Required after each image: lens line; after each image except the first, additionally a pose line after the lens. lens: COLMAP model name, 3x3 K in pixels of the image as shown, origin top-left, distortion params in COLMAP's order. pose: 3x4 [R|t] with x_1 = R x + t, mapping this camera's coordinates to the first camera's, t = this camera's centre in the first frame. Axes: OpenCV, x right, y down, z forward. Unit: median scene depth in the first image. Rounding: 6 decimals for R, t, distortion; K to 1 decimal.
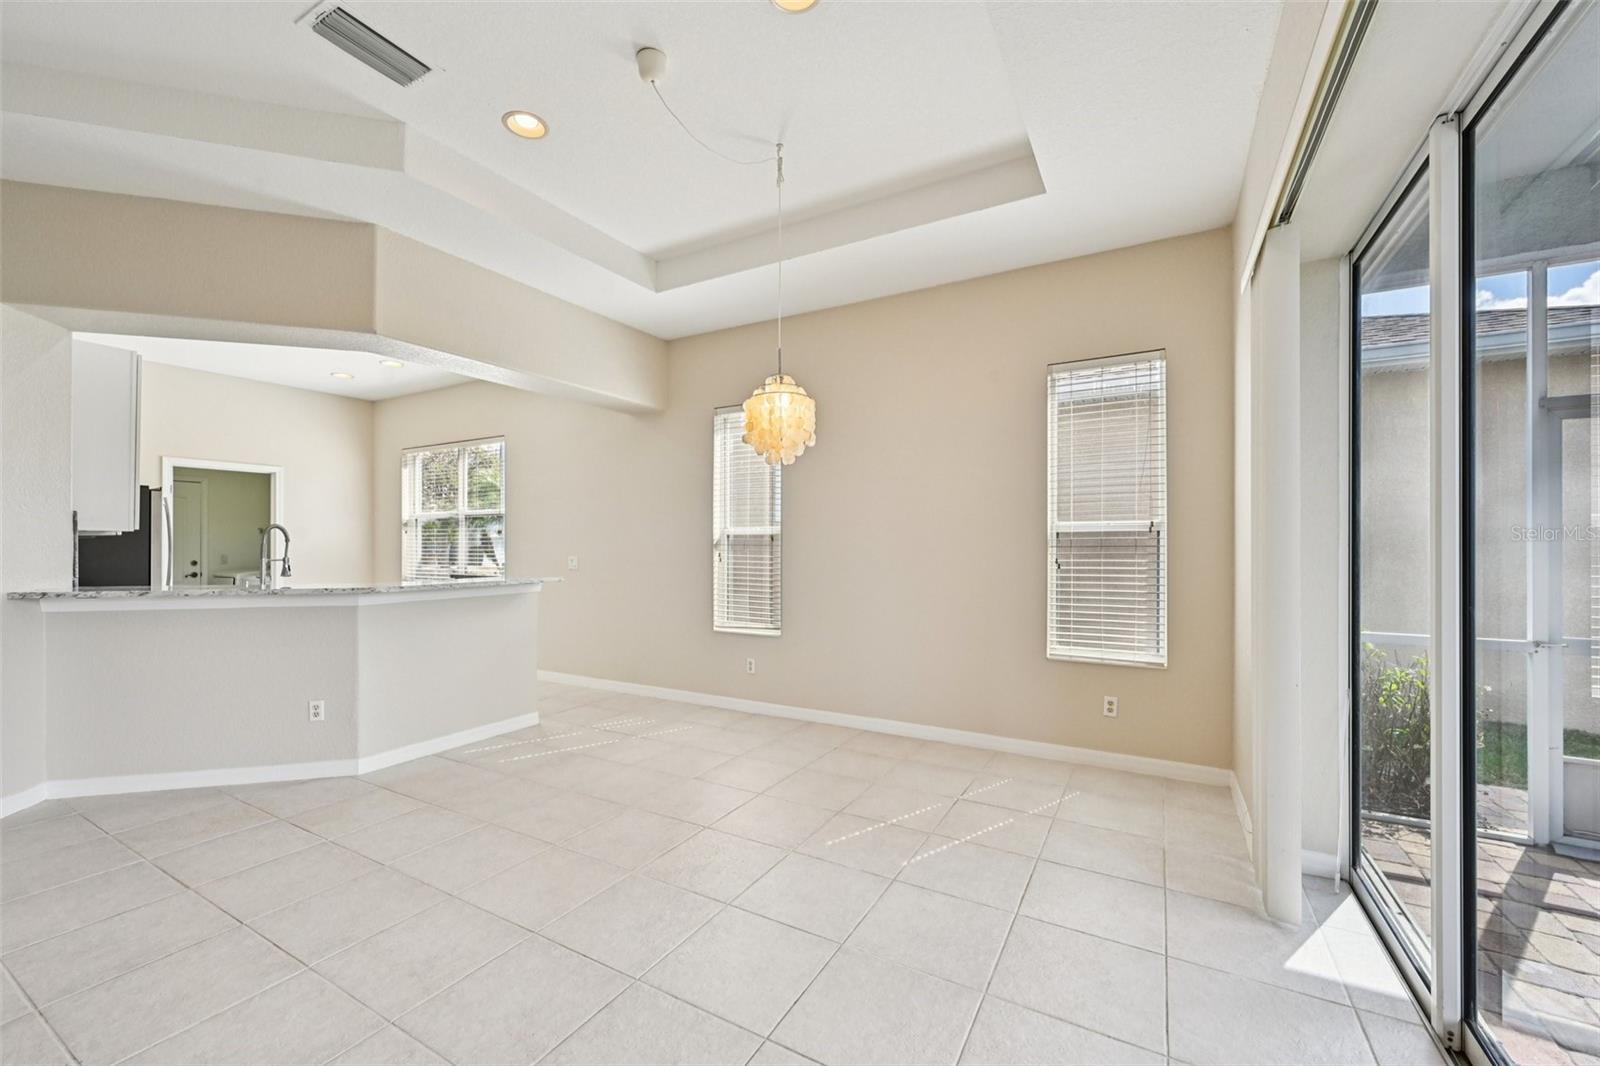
lens RADIAL K [[637.6, 0, 796.9], [0, 637.6, 536.4], [0, 0, 1]] dist [0.001578, -0.000817]
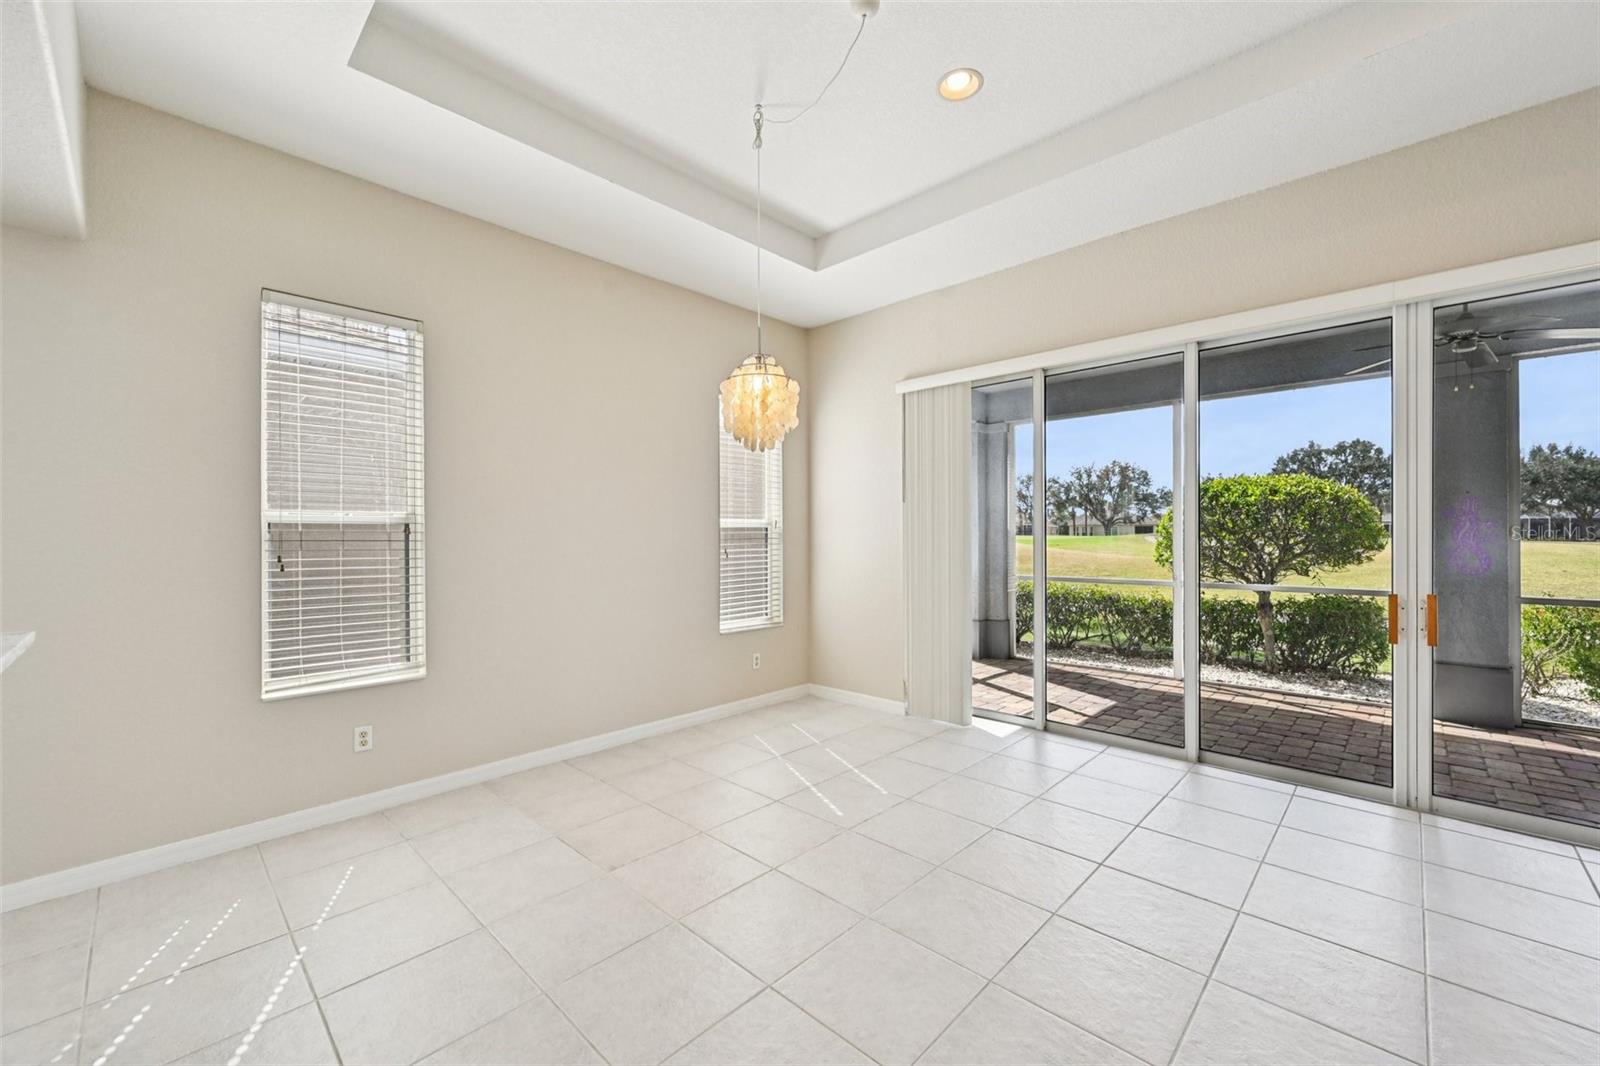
lens RADIAL K [[637.6, 0, 798.6], [0, 637.6, 526.7], [0, 0, 1]] dist [0.001578, -0.000817]
pose [[0.241915, 0.014007, 0.970196, -0.782447], [-0.008776, 0.999886, -0.012247, 0.007837], [-0.970258, -0.005552, 0.242011, 0.622327]]
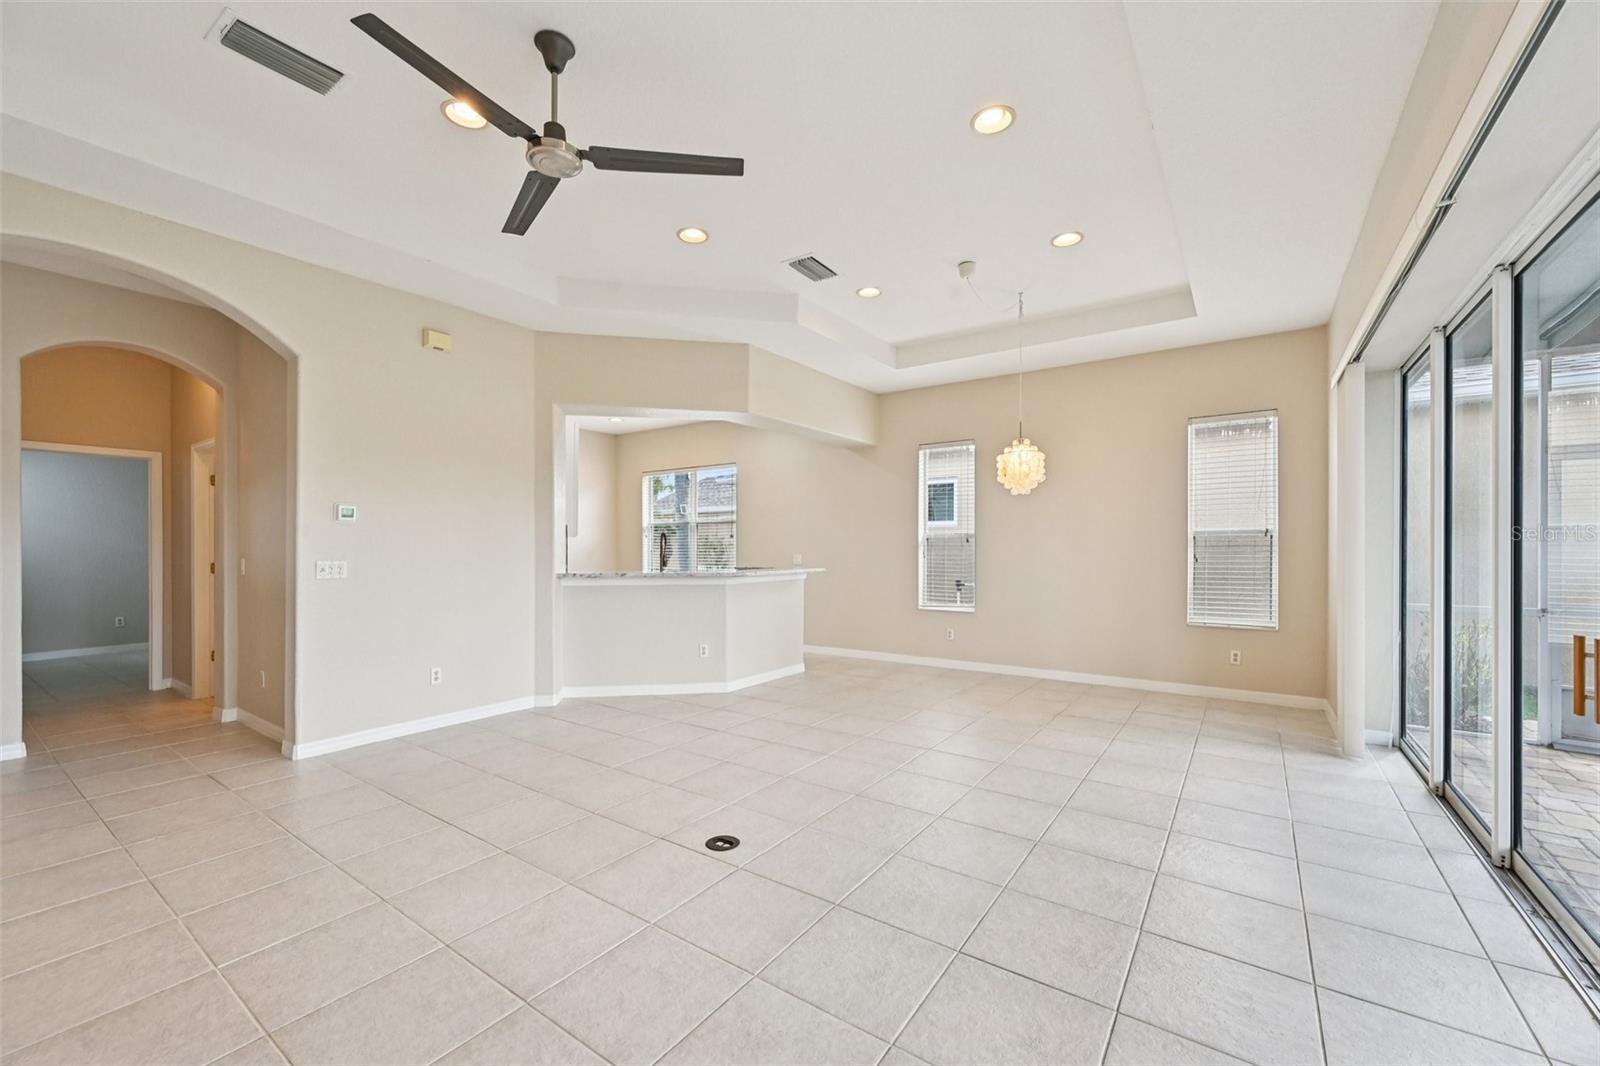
lens RADIAL K [[637.6, 0, 806.0], [0, 637.6, 543.5], [0, 0, 1]] dist [0.001578, -0.000817]
pose [[0.995614, -0.002090, -0.093538, -0.347657], [0.002880, 0.999961, 0.008310, -0.004582], [0.093517, -0.008543, 0.995581, -0.535849]]
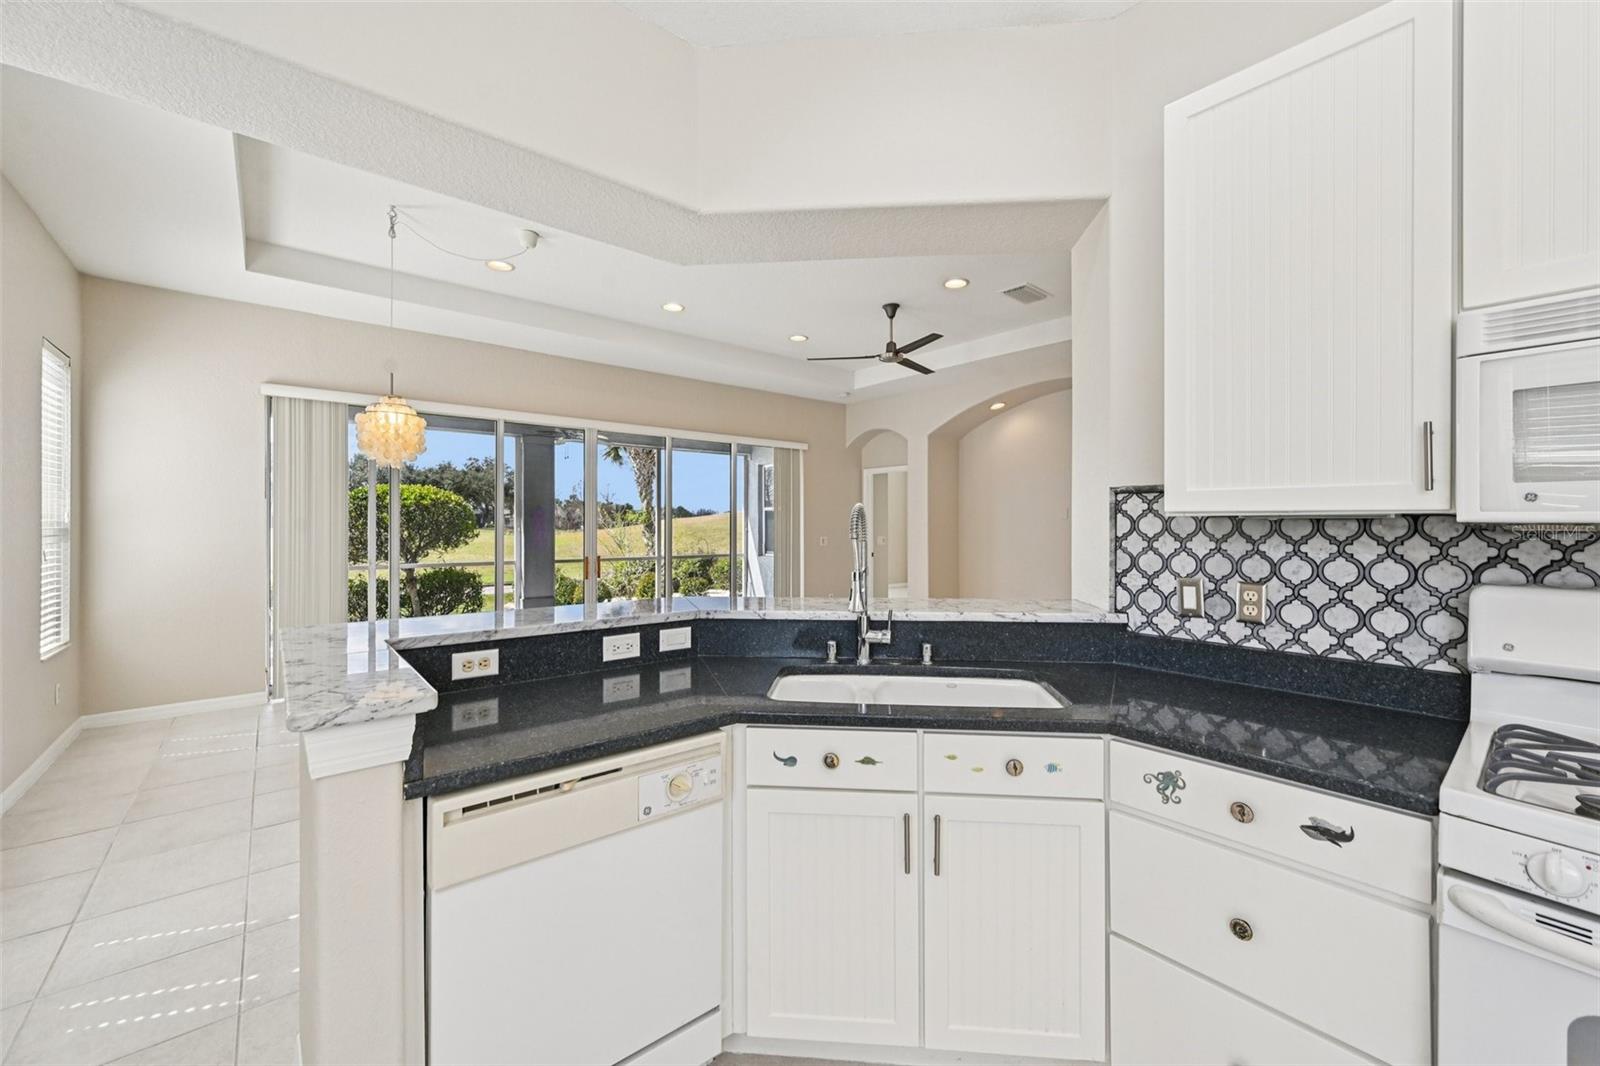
lens RADIAL K [[637.6, 0, 801.4], [0, 637.6, 520.5], [0, 0, 1]] dist [0.001578, -0.000817]
pose [[-0.936047, -0.002153, 0.351867, -1.018920], [-0.008329, 0.999837, -0.016038, -0.003392], [-0.351775, -0.017943, -0.935912, 1.600318]]
